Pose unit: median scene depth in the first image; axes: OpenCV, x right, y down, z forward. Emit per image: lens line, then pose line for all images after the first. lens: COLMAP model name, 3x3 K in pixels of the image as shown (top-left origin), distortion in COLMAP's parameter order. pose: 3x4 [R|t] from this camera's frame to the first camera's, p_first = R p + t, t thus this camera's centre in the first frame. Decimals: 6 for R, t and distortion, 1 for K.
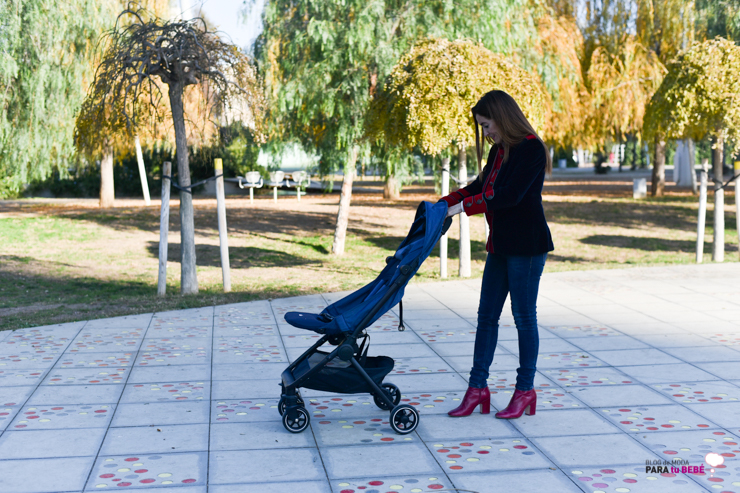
lens RADIAL K [[1078.1, 0, 373.9], [0, 1078.1, 247.3], [0, 0, 1]] dist [0.003512, 0.000000]
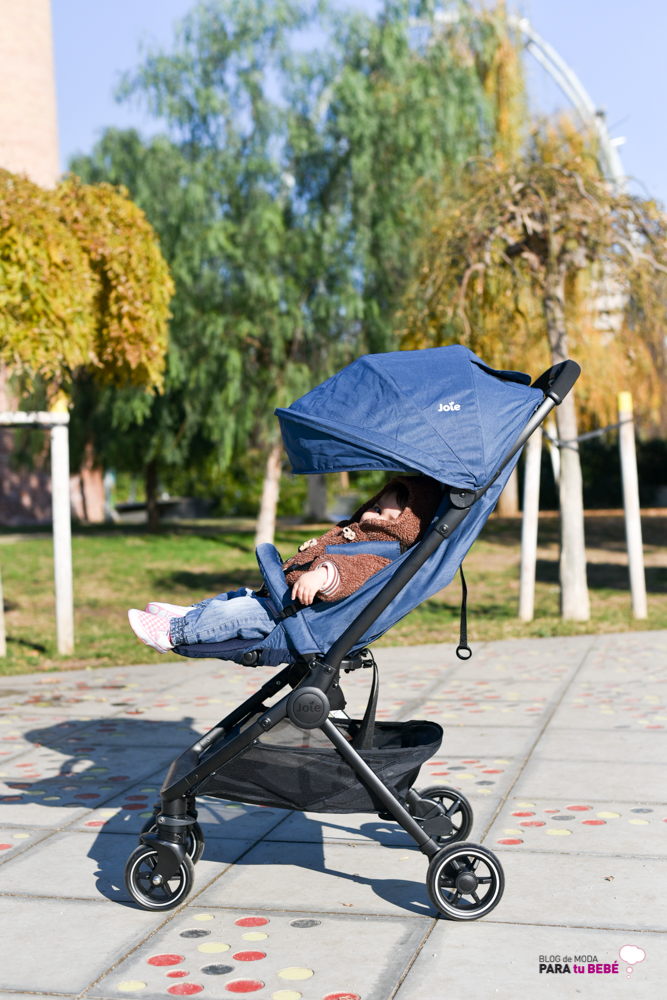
lens RADIAL K [[1467.8, 0, 341.3], [0, 1467.8, 504.3], [0, 0, 1]] dist [-0.119437, 0.000000]
pose [[0.928230, -0.005568, -0.371964, 0.006563], [-0.017573, 0.998115, -0.058794, 0.023251], [0.371590, 0.061111, 0.926383, 0.166603]]
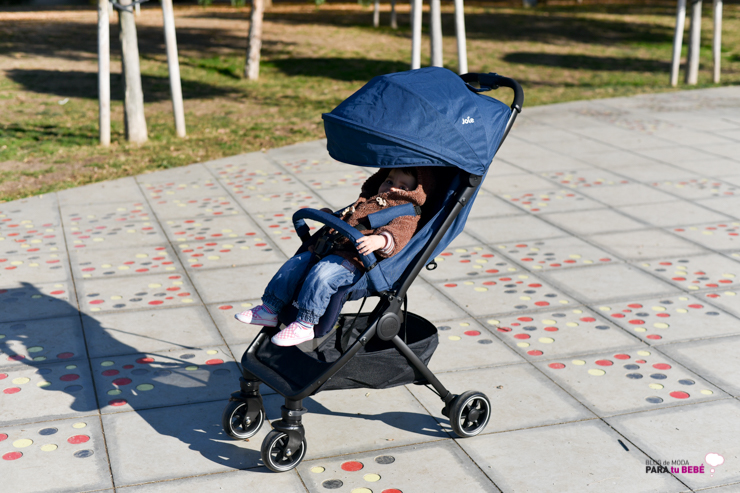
lens RADIAL K [[1078.1, 0, 373.5], [0, 1078.1, 266.8], [0, 0, 1]] dist [0.003512, 0.000000]
pose [[0.984814, -0.045639, 0.167505, -0.109057], [0.012575, 0.981045, 0.193371, -0.014725], [-0.173156, -0.188328, 0.966721, 0.140084]]
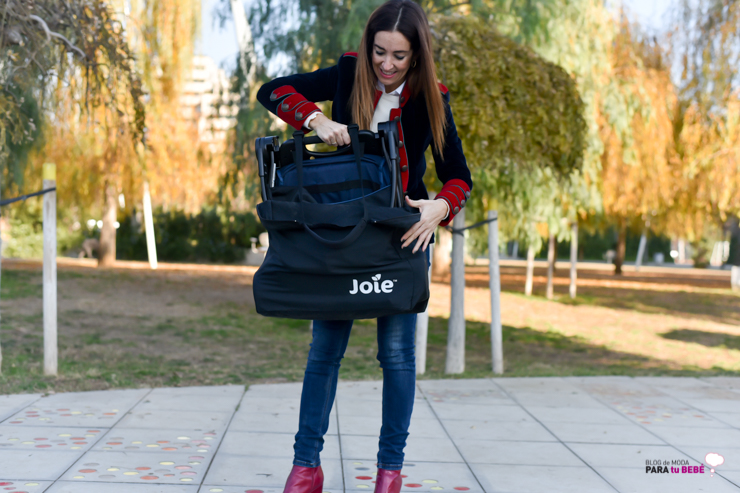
lens RADIAL K [[1078.1, 0, 371.2], [0, 1078.1, 247.4], [0, 0, 1]] dist [0.003512, 0.000000]
pose [[0.994200, 0.051357, -0.094490, 0.086441], [-0.058964, 0.995085, -0.079553, 0.005177], [0.089940, 0.084663, 0.992342, 0.316958]]
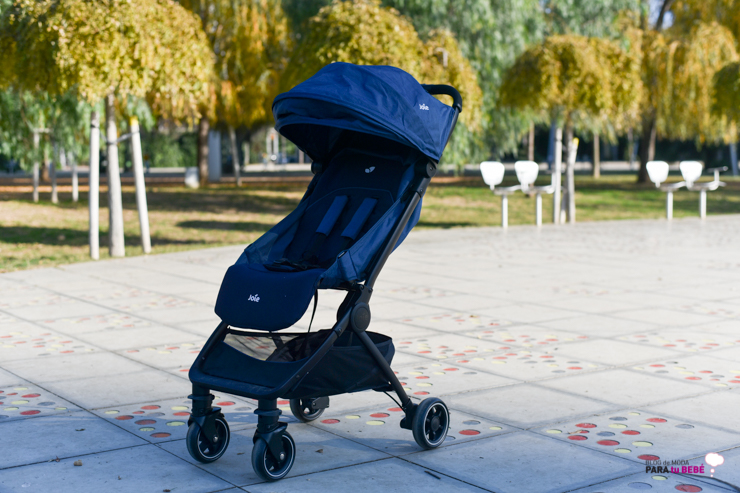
lens RADIAL K [[1078.1, 0, 377.2], [0, 1078.1, 247.5], [0, 0, 1]] dist [0.003512, 0.000000]
pose [[0.880449, -0.028622, 0.473277, -0.122039], [0.031093, 0.999513, 0.002603, 0.022076], [-0.473121, 0.012424, 0.880910, 0.171066]]
